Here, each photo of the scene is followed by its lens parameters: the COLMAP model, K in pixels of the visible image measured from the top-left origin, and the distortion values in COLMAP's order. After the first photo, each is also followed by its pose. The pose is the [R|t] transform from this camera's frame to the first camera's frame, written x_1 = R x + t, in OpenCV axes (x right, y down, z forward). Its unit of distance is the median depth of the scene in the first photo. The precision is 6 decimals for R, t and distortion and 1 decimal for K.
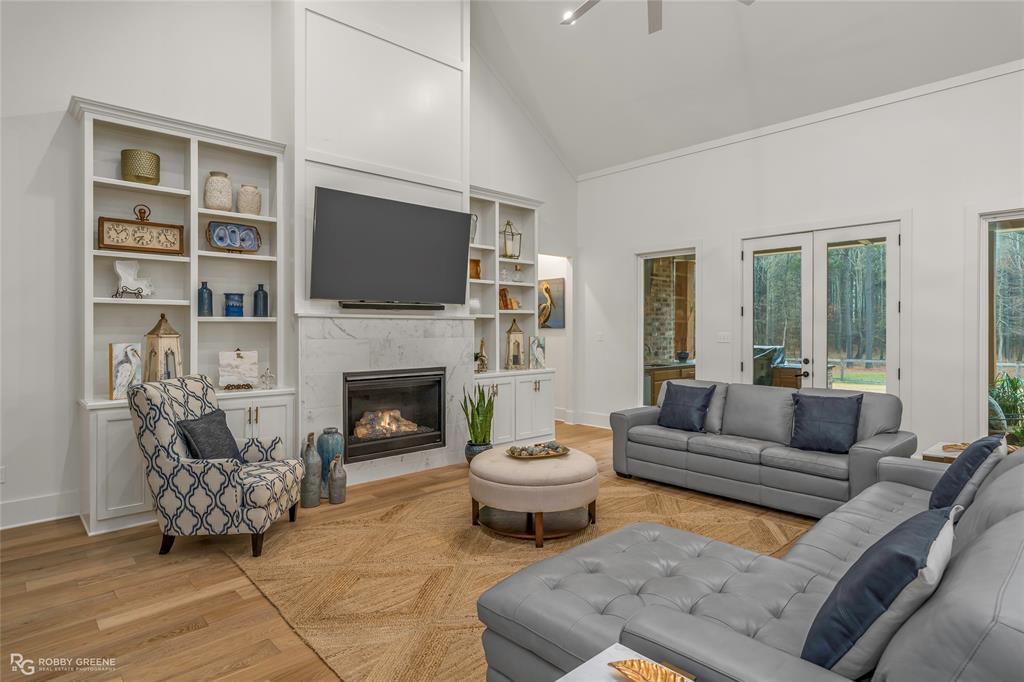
lens RADIAL K [[549.3, 0, 512.5], [0, 549.3, 334.3], [0, 0, 1]] dist [-0.002660, -0.000679]
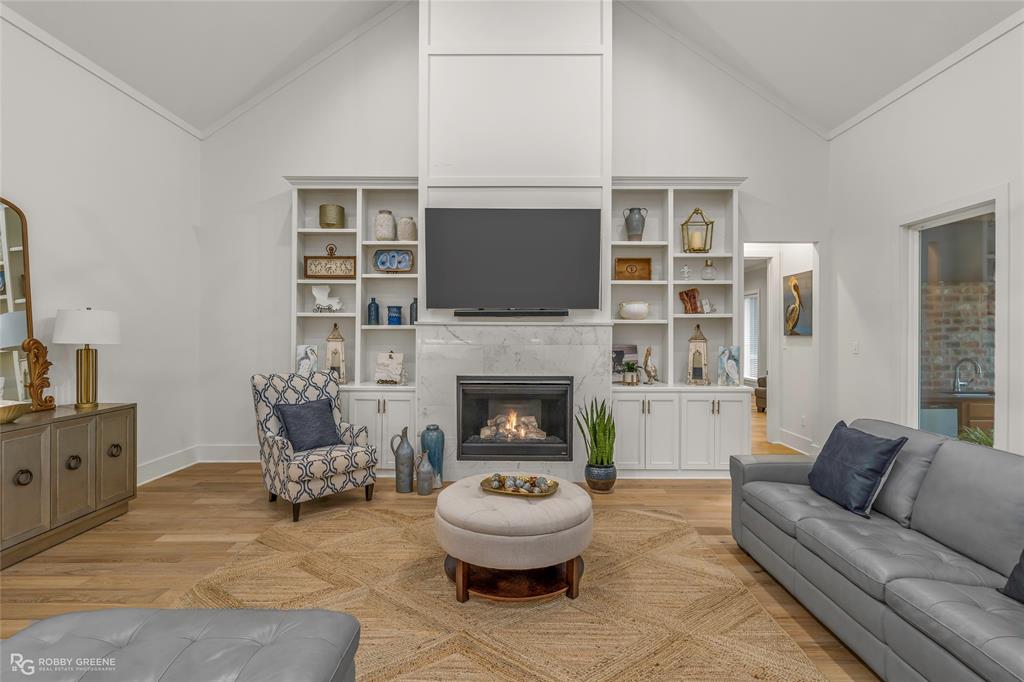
lens RADIAL K [[489.5, 0, 512.6], [0, 489.5, 338.1], [0, 0, 1]] dist [-0.006663, -0.000151]
pose [[0.730795, 0.008896, -0.682539, 0.430699], [-0.010991, 0.999939, 0.001265, -0.006898], [0.682509, 0.006578, 0.730848, 0.367096]]
